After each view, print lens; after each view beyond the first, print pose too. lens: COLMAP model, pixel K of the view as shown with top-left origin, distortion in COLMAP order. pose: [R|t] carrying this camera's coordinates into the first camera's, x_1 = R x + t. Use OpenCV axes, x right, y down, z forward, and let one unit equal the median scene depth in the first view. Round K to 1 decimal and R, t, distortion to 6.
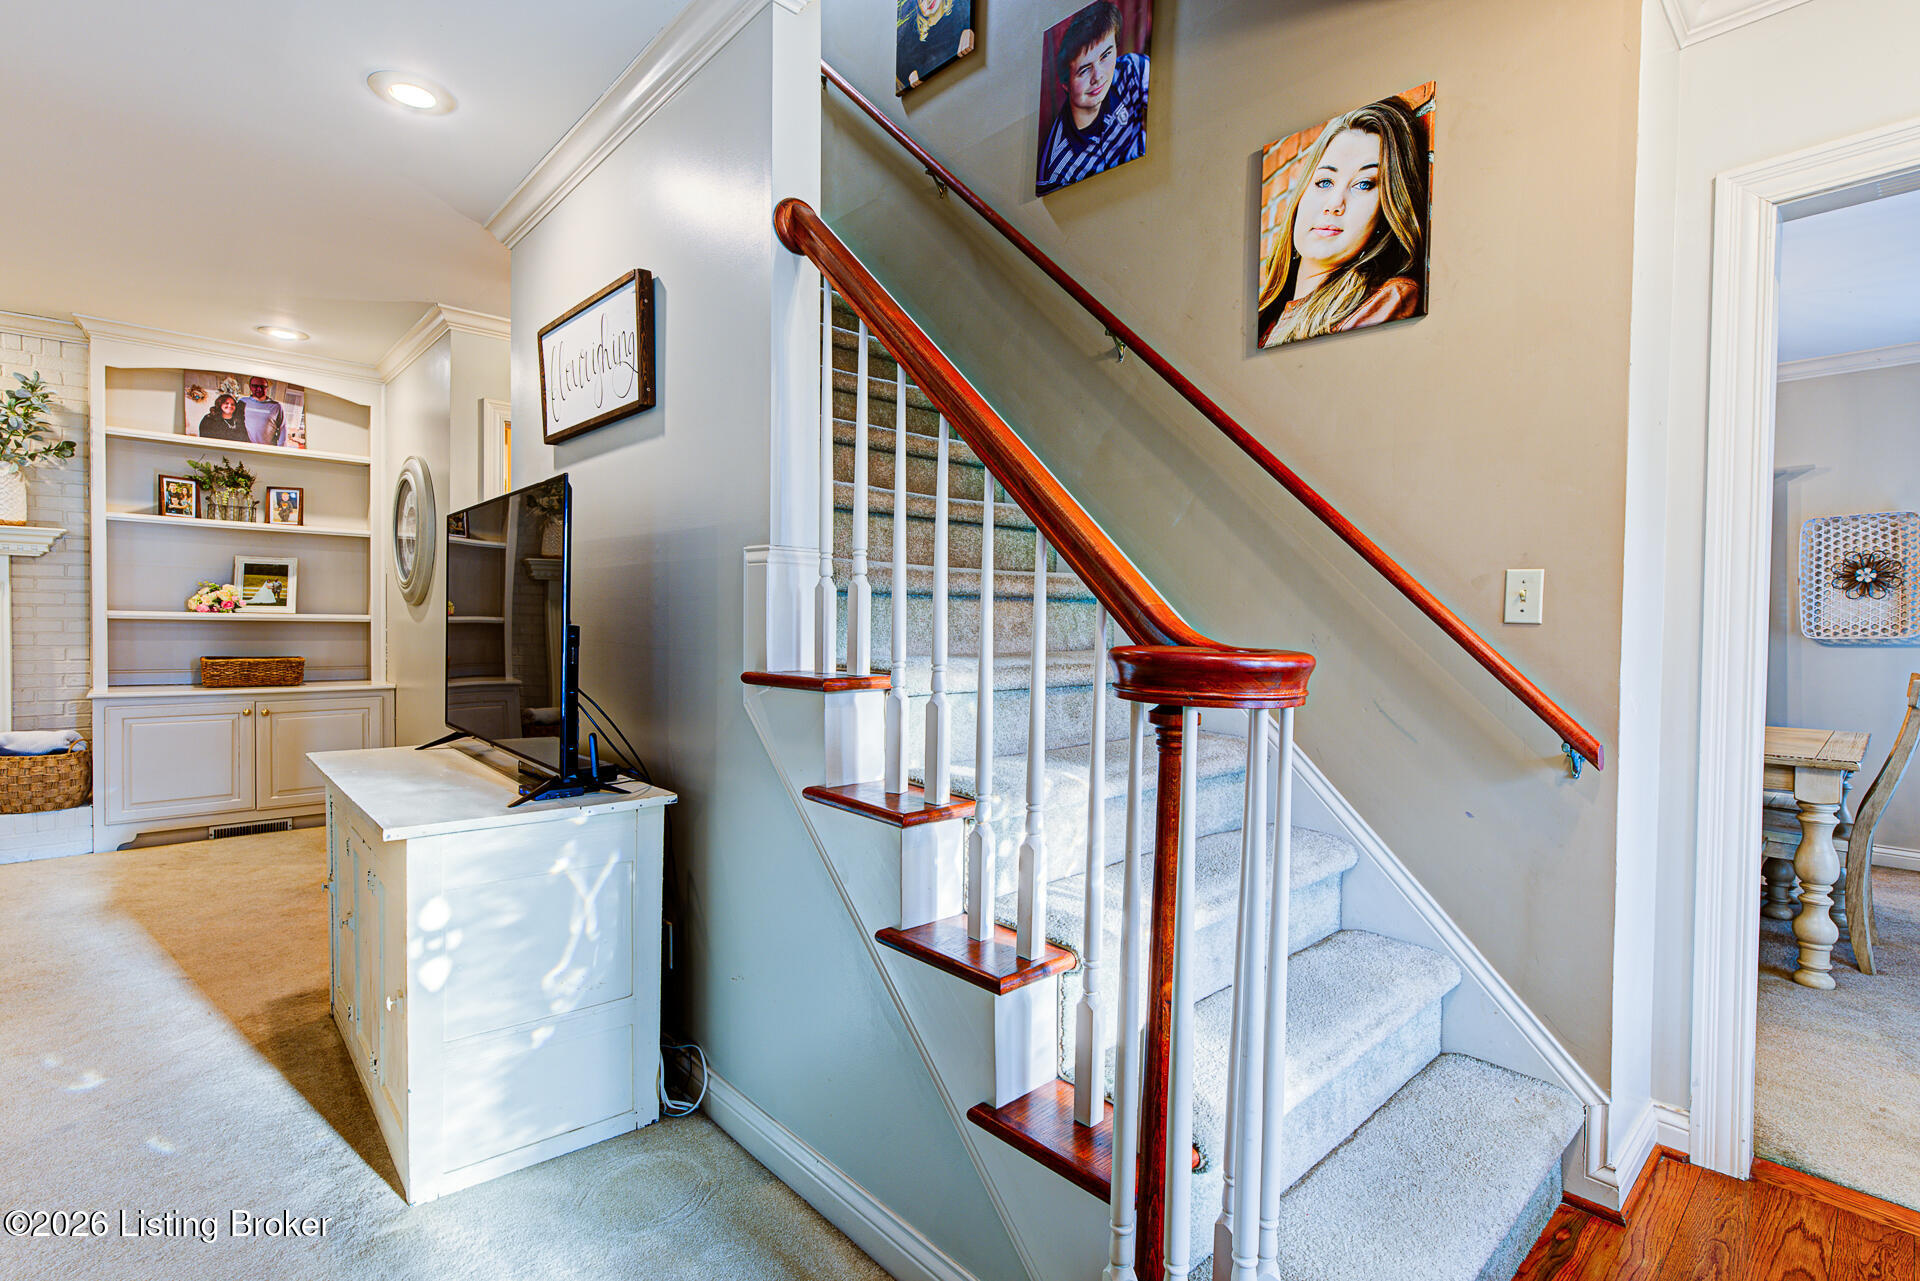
lens RADIAL K [[899.3, 0, 960.0], [0, 899.3, 640.5], [0, 0, 1]] dist [-0.016939, 0.012798]
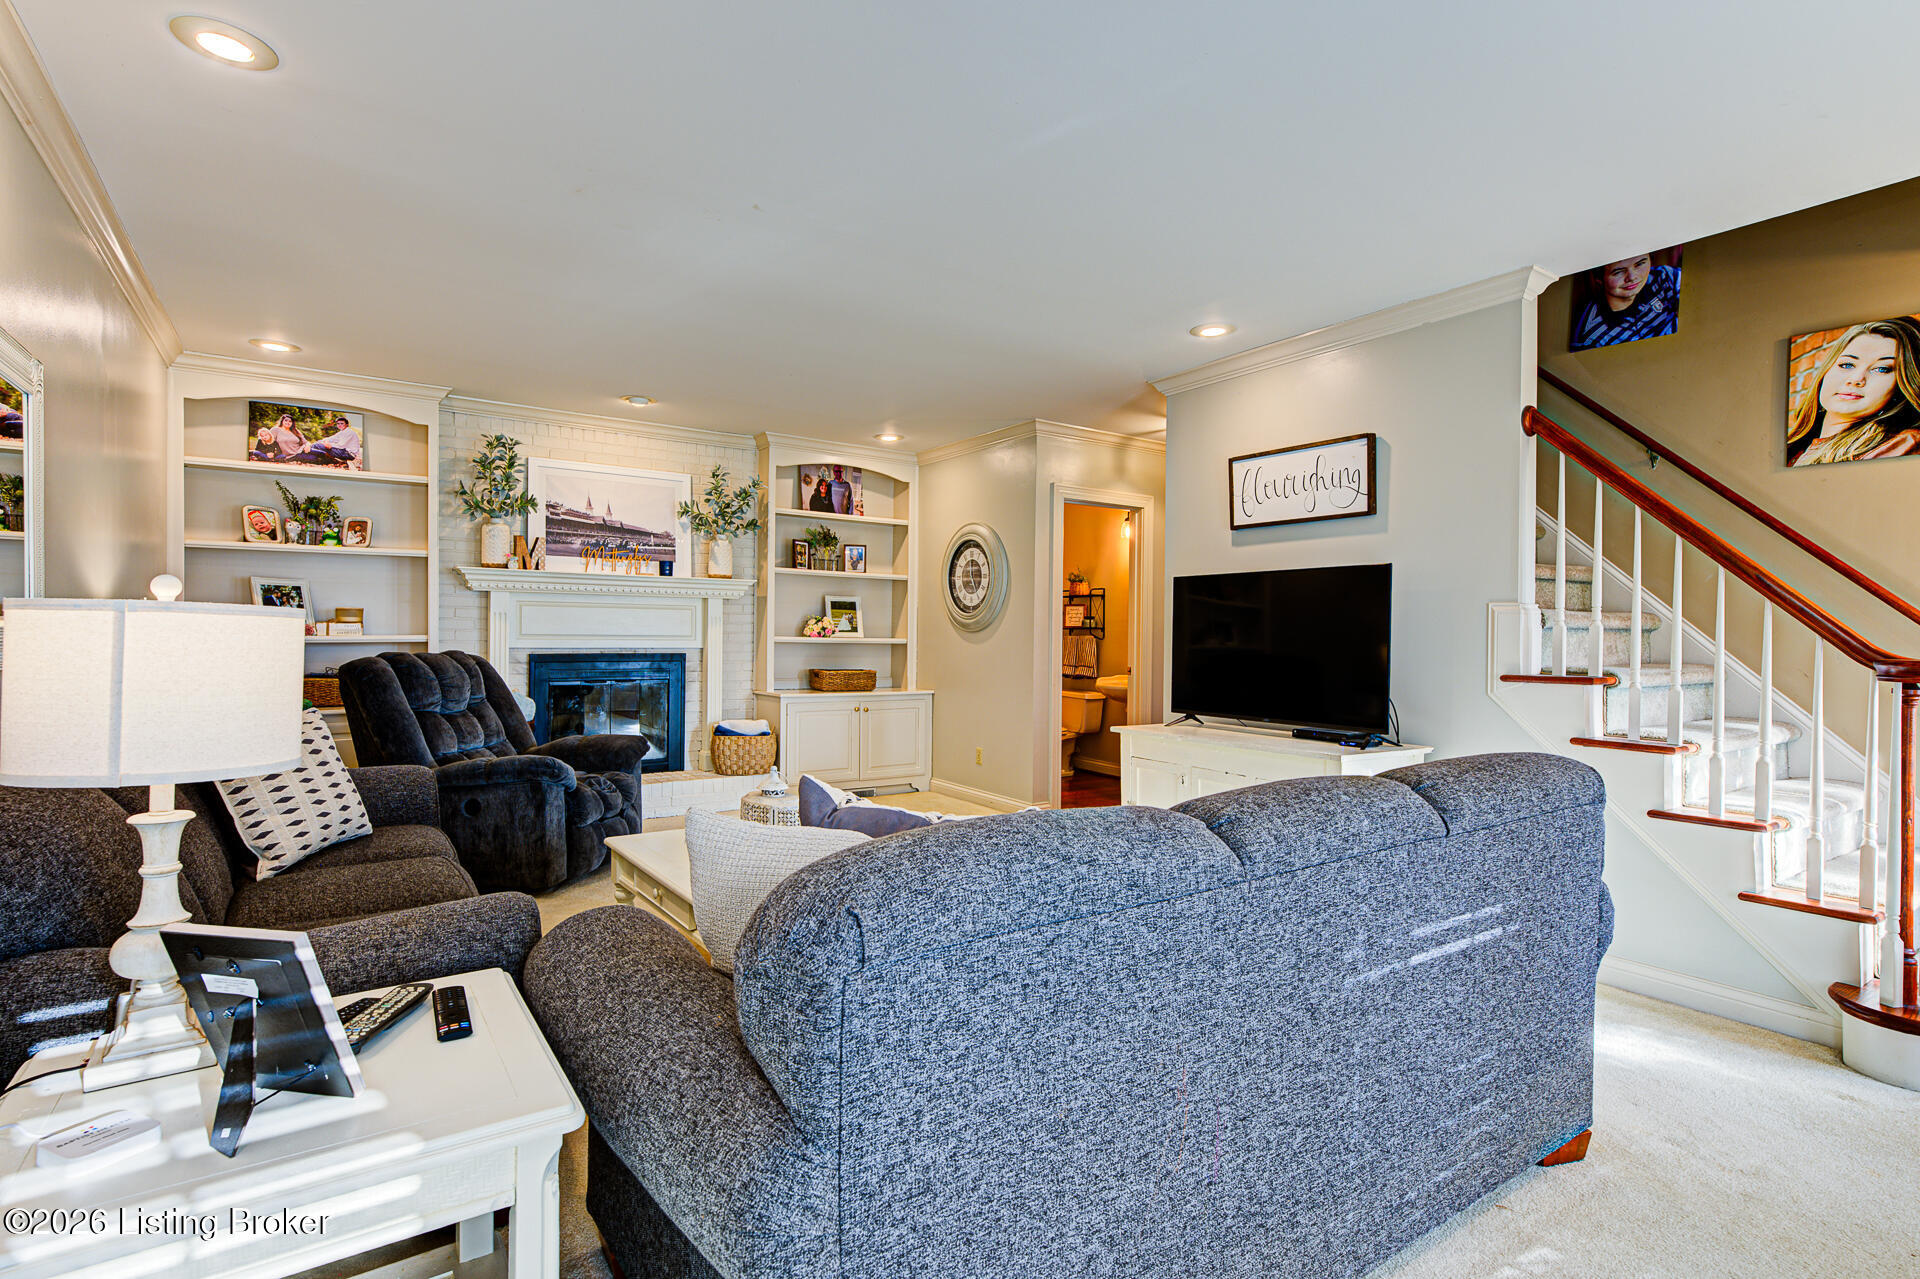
lens RADIAL K [[921.2, 0, 960.0], [0, 921.2, 639.5], [0, 0, 1]] dist [0.000608, 0.000877]
pose [[0.989396, -0.002575, -0.145220, -0.446873], [-0.000545, 0.999770, -0.021439, 0.002713], [0.145242, 0.021291, 0.989167, -0.406572]]
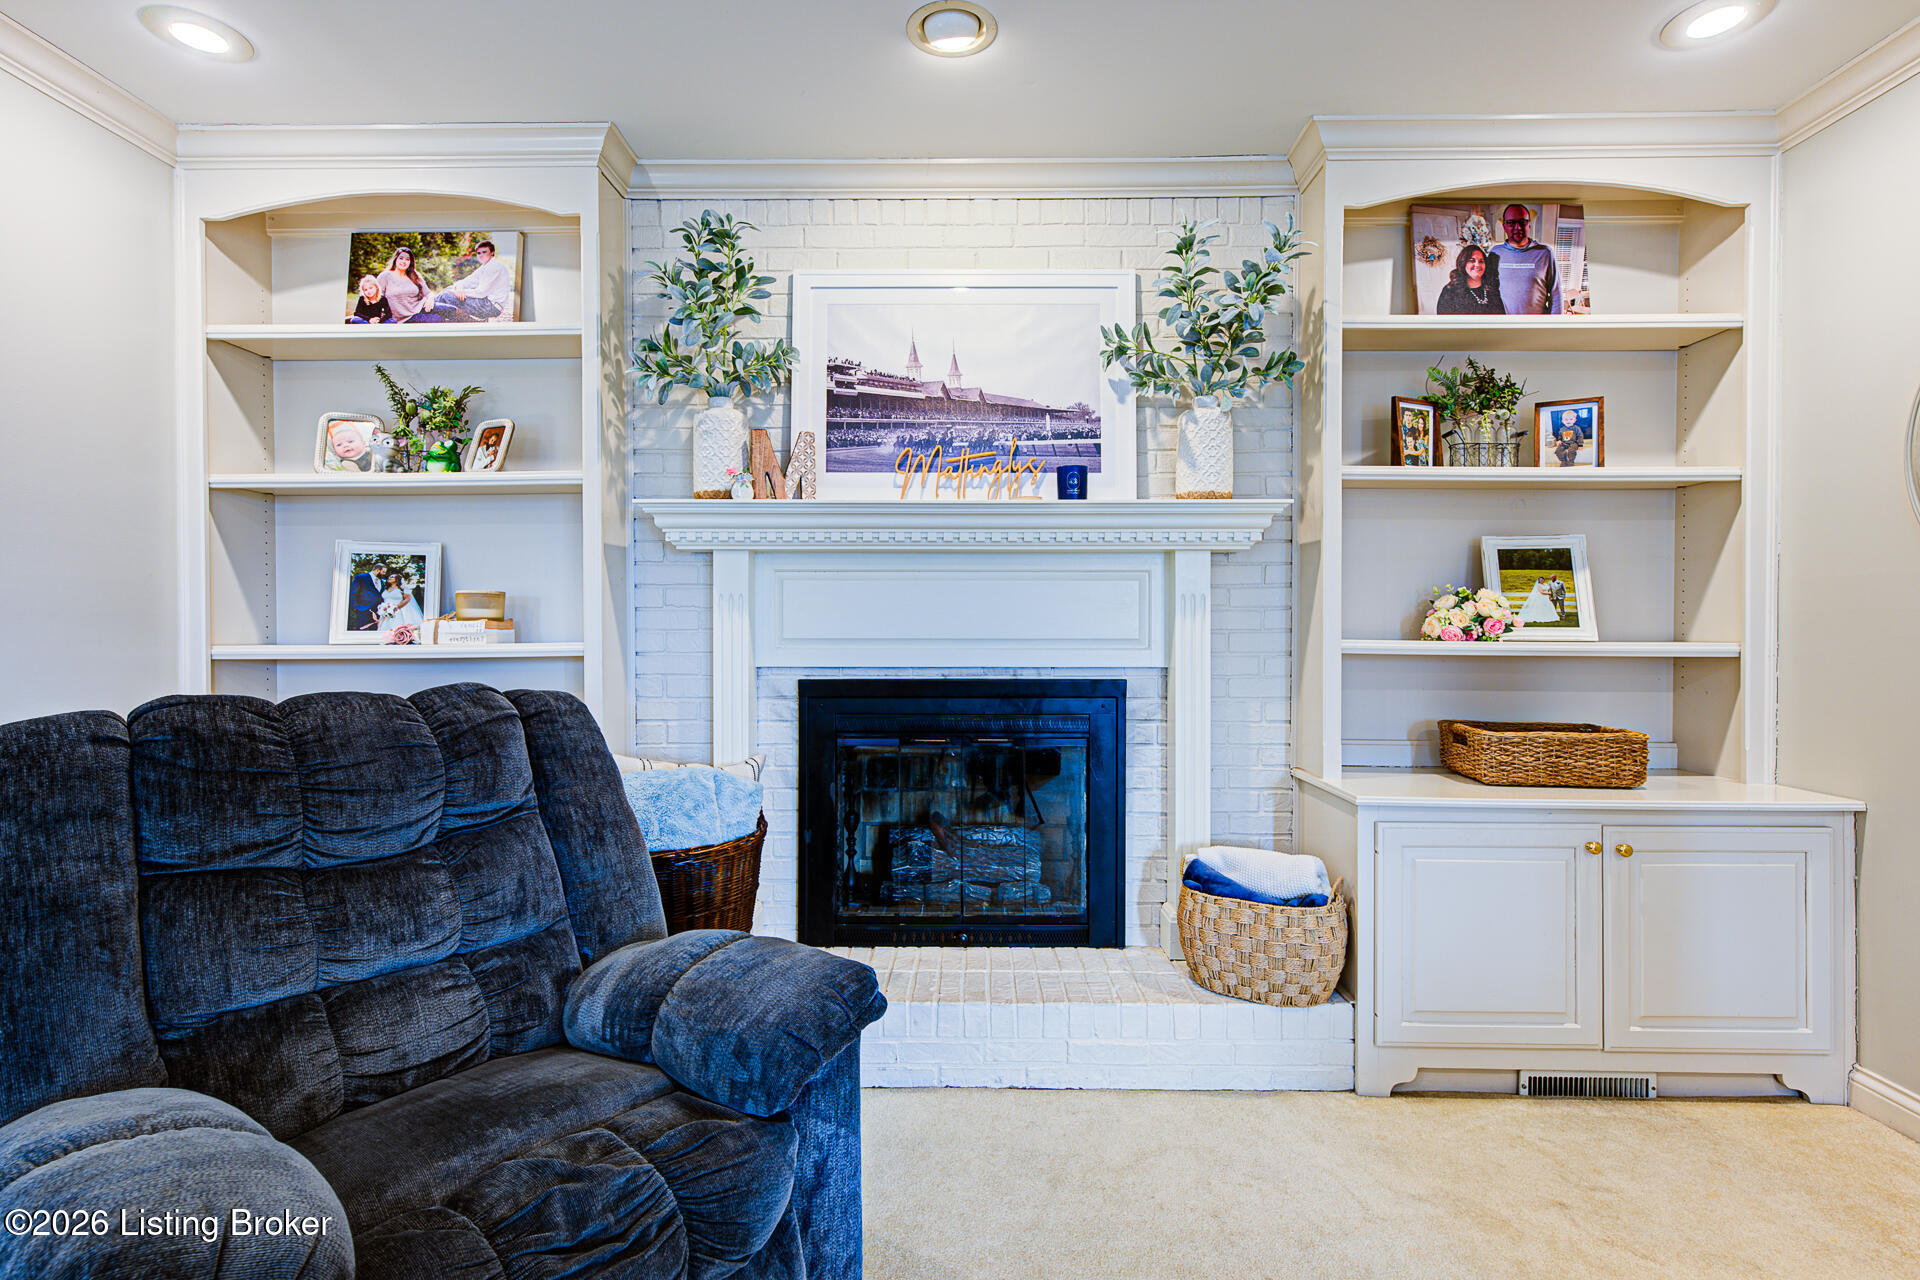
lens RADIAL K [[926.5, 0, 960.0], [0, 926.5, 640.0], [0, 0, 1]] dist [0.003337, 0.000466]
pose [[0.719376, -0.006398, -0.694591, -0.719446], [-0.007885, 0.999818, -0.017376, -0.021309], [0.694576, 0.017977, 0.719195, 0.413325]]
